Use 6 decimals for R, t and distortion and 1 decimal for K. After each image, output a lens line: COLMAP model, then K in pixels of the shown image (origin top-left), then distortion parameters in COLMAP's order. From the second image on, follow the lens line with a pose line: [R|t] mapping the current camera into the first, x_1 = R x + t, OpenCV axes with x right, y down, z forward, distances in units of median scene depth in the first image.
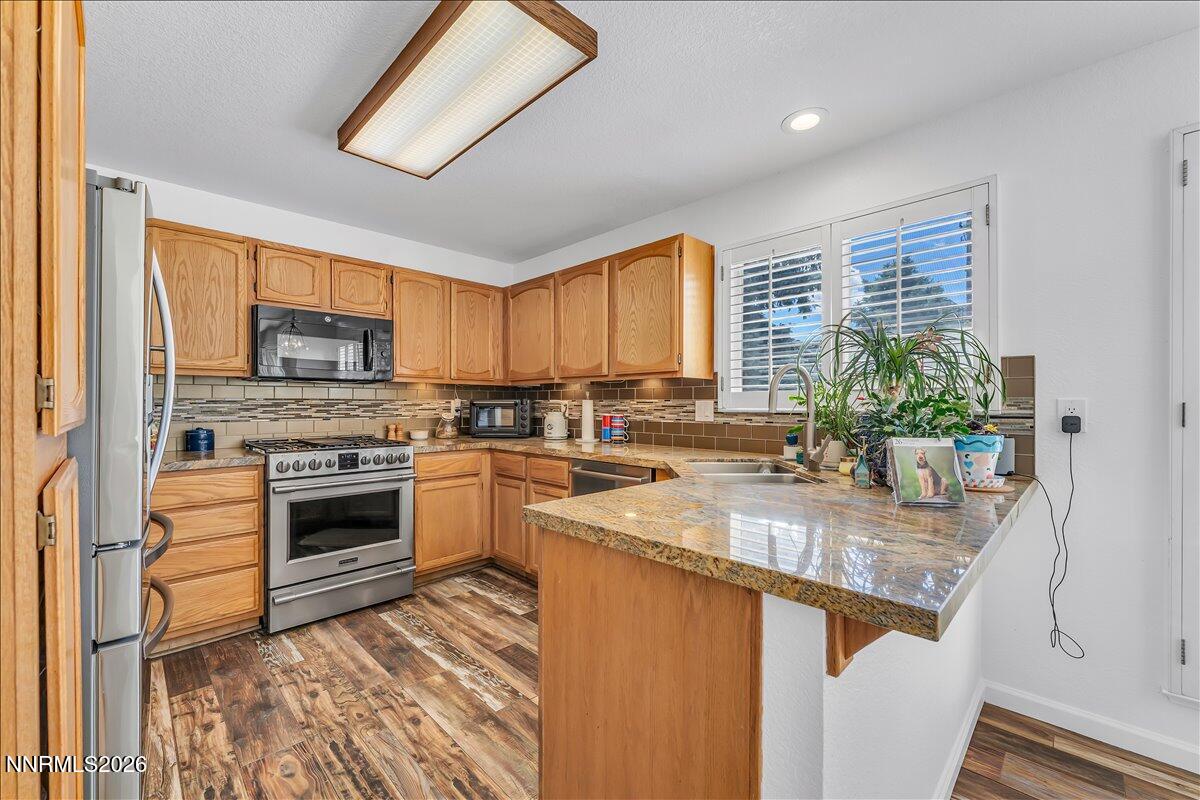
lens RADIAL K [[489.9, 0, 598.5], [0, 489.9, 404.0], [0, 0, 1]] dist [-0.005612, 0.001387]
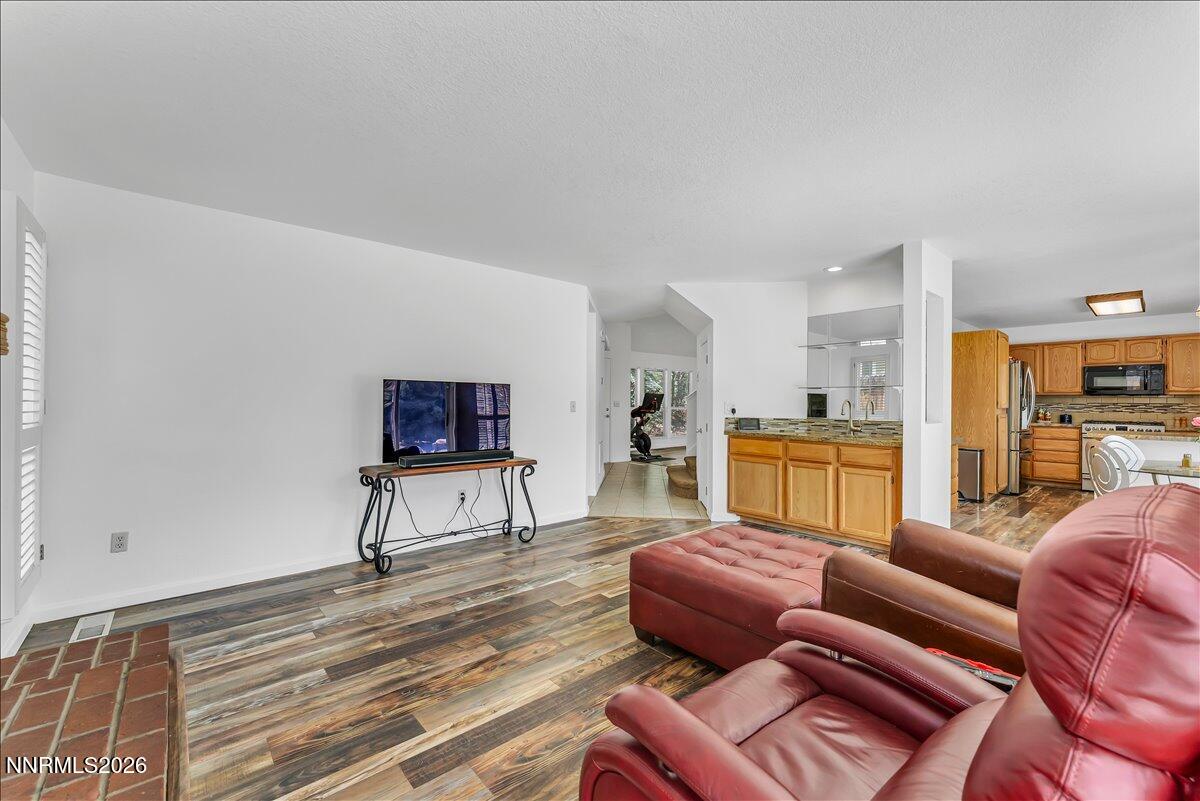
lens RADIAL K [[489.9, 0, 600.2], [0, 489.9, 397.5], [0, 0, 1]] dist [-0.005612, 0.001387]
pose [[-0.051369, -0.005535, -0.998664, 1.951725], [-0.008797, 0.999948, -0.005090, -0.004275], [0.998641, 0.008524, -0.051415, -1.382066]]
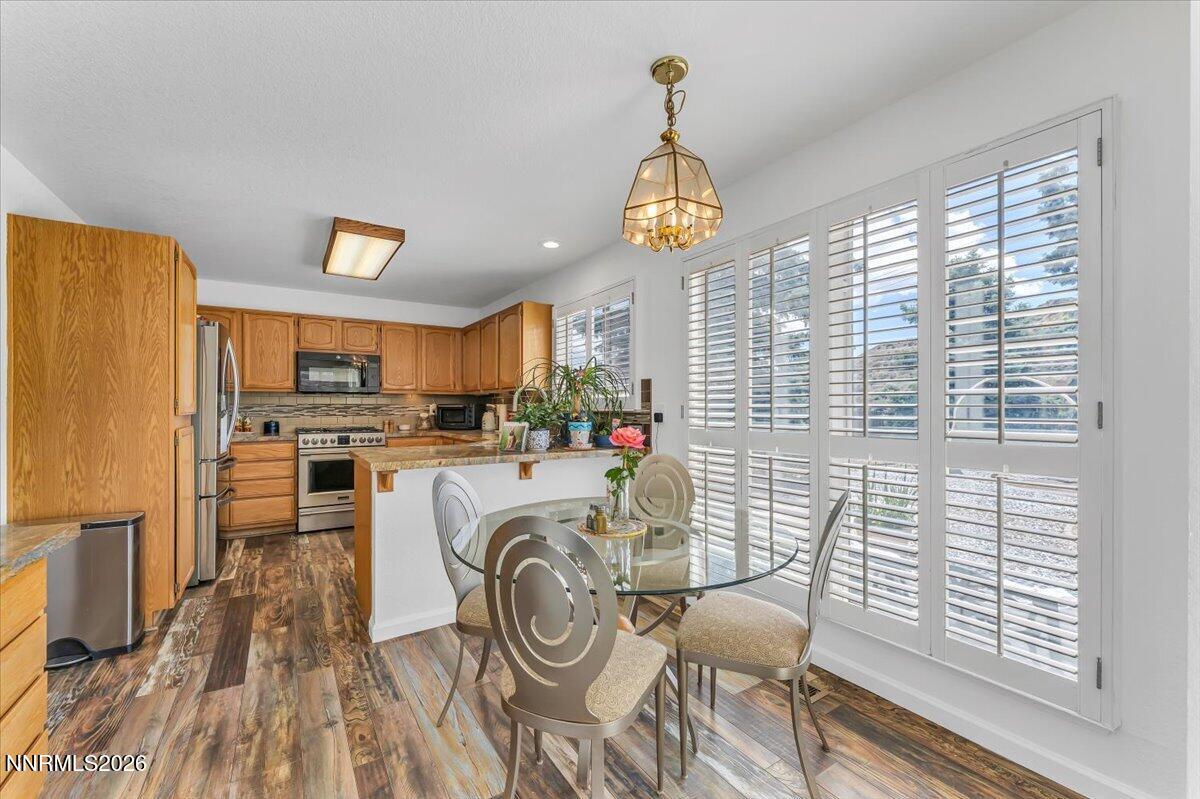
lens RADIAL K [[489.9, 0, 597.4], [0, 489.9, 405.2], [0, 0, 1]] dist [-0.005612, 0.001387]
pose [[0.979799, -0.001905, -0.199978, 0.709486], [0.000888, 0.999986, -0.005178, 0.003307], [0.199985, 0.004896, 0.979787, -0.514307]]
